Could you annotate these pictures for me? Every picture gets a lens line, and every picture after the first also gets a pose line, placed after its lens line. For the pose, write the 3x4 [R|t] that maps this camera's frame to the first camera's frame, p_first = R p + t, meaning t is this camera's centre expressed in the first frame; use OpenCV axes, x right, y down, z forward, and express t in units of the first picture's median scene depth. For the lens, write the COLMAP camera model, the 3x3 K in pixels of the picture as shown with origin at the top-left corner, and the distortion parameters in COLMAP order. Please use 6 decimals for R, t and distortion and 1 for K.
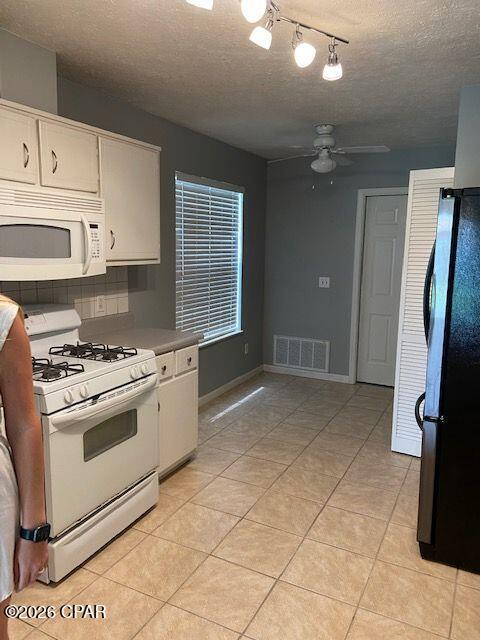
lens RADIAL K [[486.2, 0, 238.3], [0, 486.2, 316.9], [0, 0, 1]] dist [0.090770, -0.114687]
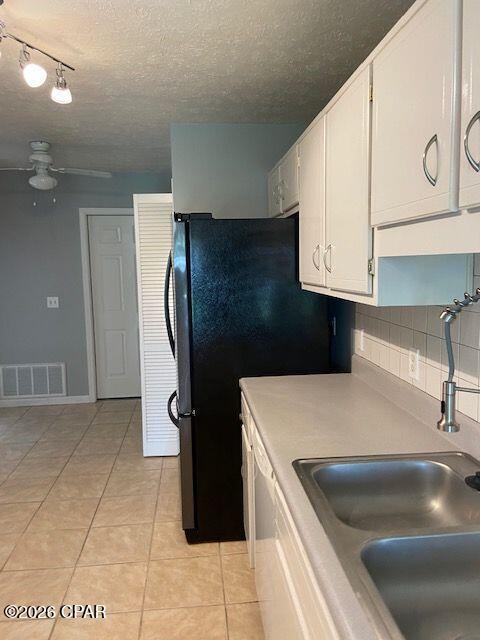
lens RADIAL K [[486.2, 0, 243.5], [0, 486.2, 314.1], [0, 0, 1]] dist [0.090770, -0.114687]
pose [[0.836300, -0.089502, 0.540918, -0.063985], [0.110644, 0.993838, -0.006621, -0.000722], [-0.536992, 0.065386, 0.841049, -0.019162]]
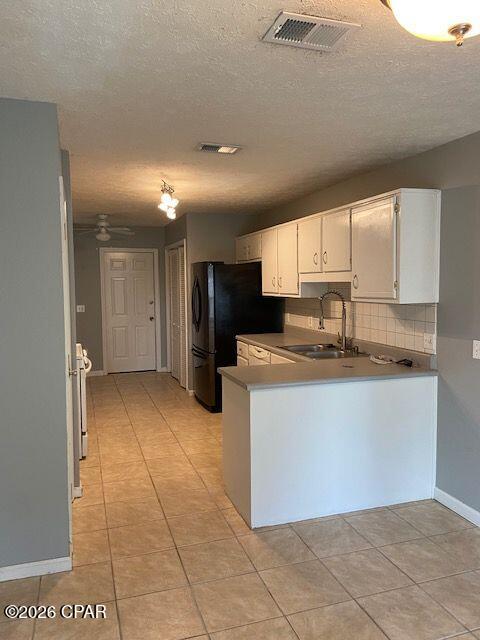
lens RADIAL K [[486.2, 0, 240.3], [0, 486.2, 320.0], [0, 0, 1]] dist [0.090770, -0.114687]
pose [[0.700696, -0.080318, 0.708925, -0.992716], [0.125605, 0.992011, -0.011756, 0.072825], [-0.702317, 0.097281, 0.705186, -0.679711]]
